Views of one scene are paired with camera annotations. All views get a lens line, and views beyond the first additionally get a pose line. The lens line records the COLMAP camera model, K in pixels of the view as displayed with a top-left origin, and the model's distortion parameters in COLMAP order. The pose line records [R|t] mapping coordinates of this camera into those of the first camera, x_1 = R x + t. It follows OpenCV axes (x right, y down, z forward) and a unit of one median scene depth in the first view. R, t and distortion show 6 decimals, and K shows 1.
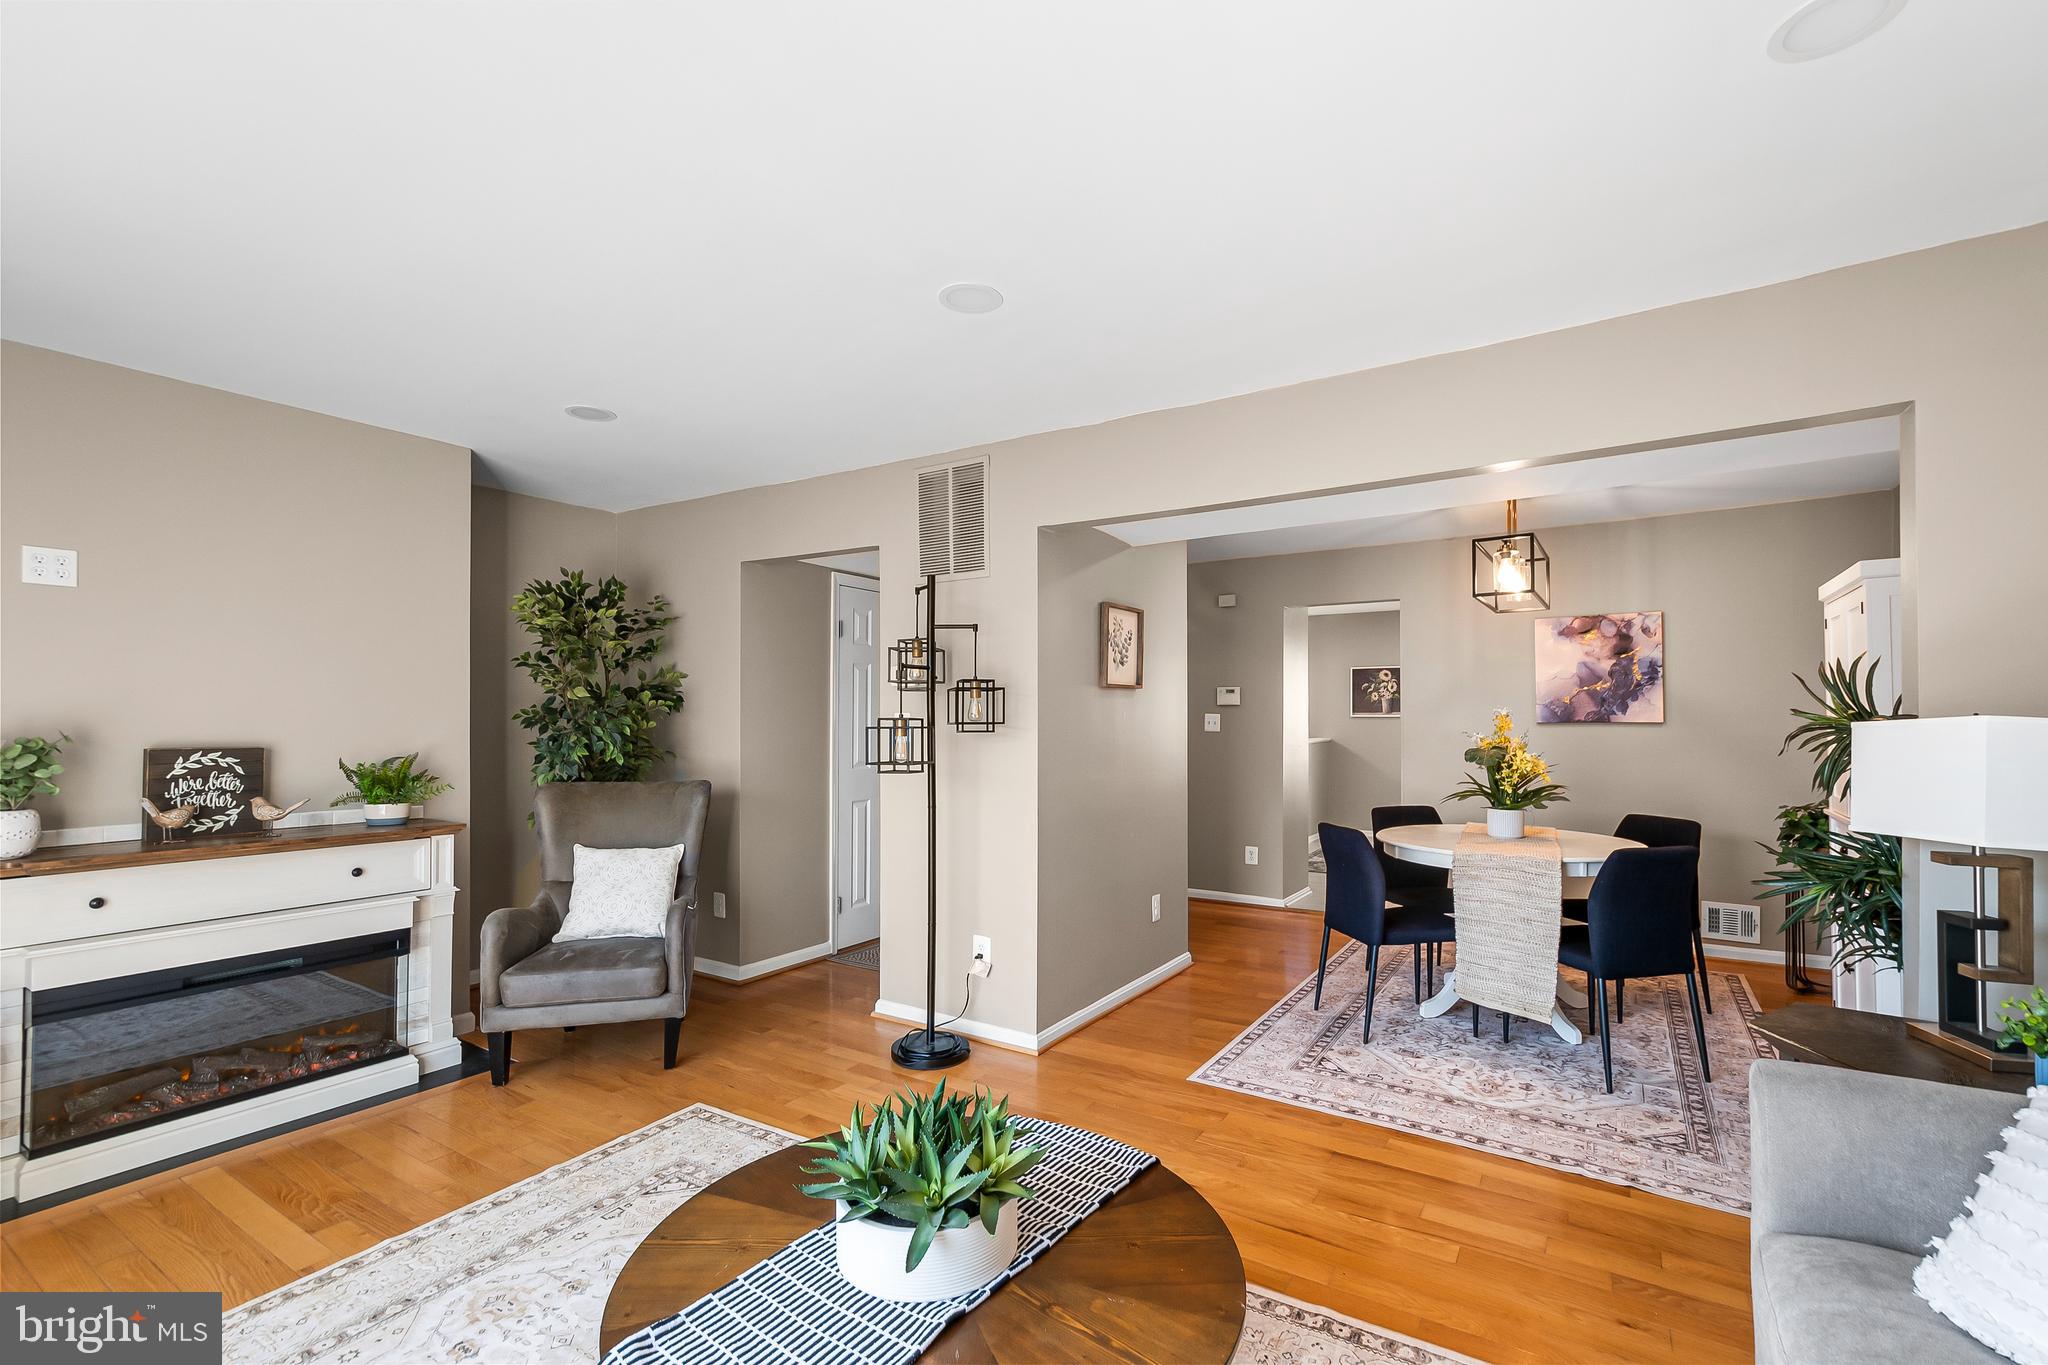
lens RADIAL K [[897.9, 0, 1039.2], [0, 897.9, 708.7], [0, 0, 1]] dist [0.007188, 0.000182]
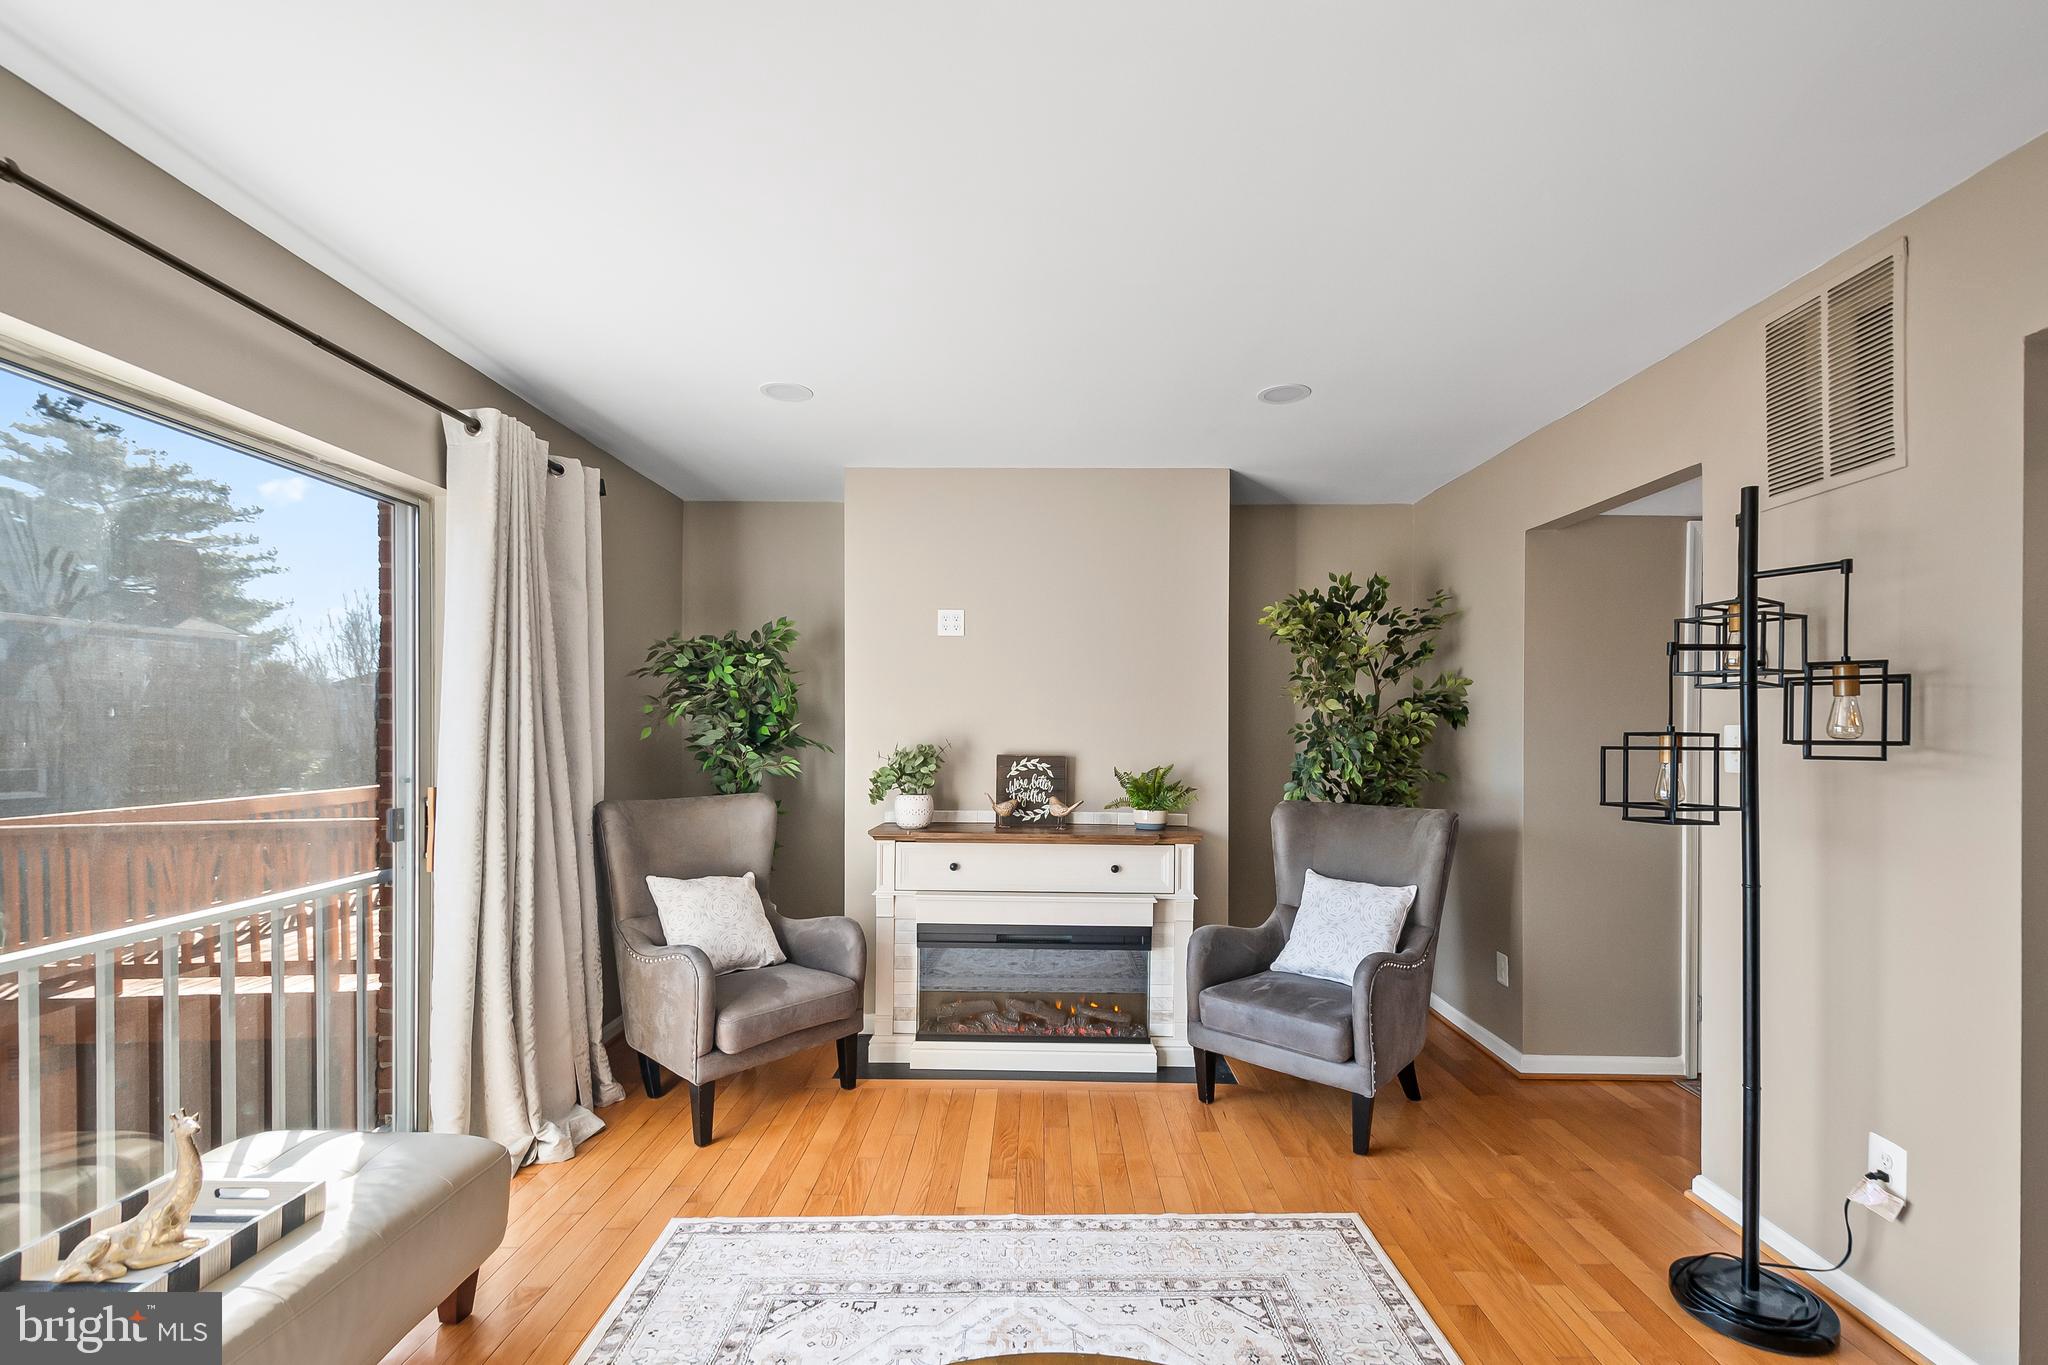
lens RADIAL K [[897.9, 0, 1040.2], [0, 897.9, 730.6], [0, 0, 1]] dist [0.007188, 0.000182]
pose [[0.529874, 0.000120, -0.848076, 0.137136], [0.004326, 0.999987, 0.002845, 0.005161], [0.848065, -0.005177, 0.529866, 0.308846]]
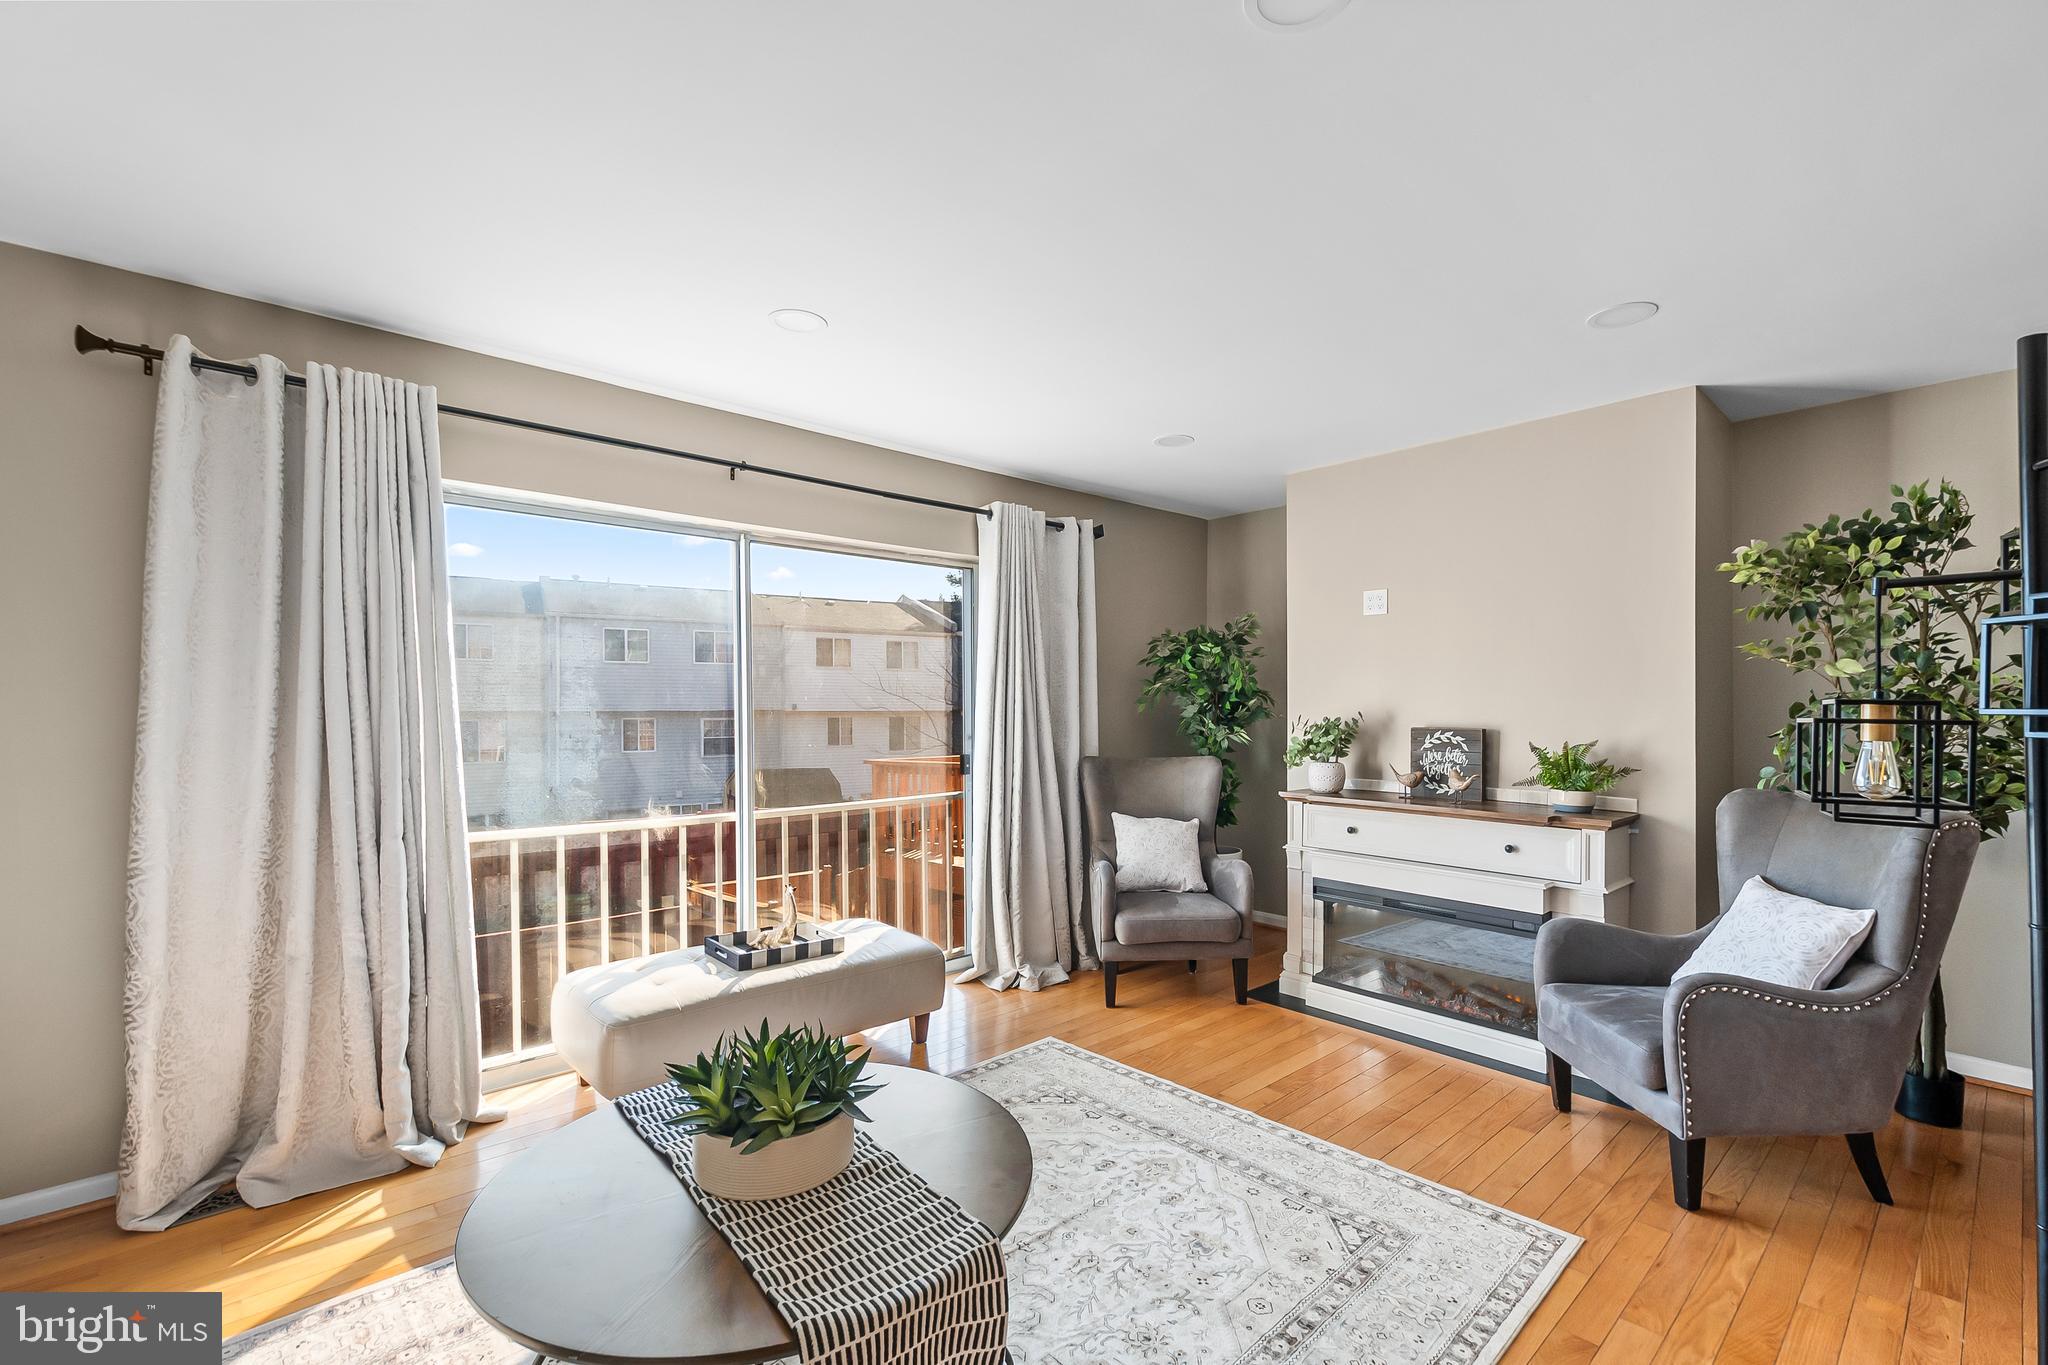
lens RADIAL K [[897.9, 0, 1042.8], [0, 897.9, 707.2], [0, 0, 1]] dist [0.007188, 0.000182]
pose [[-0.262545, 0.002071, -0.964918, 0.391131], [0.011145, 0.999938, -0.000886, 0.008111], [0.964855, -0.010987, -0.262552, 0.706313]]
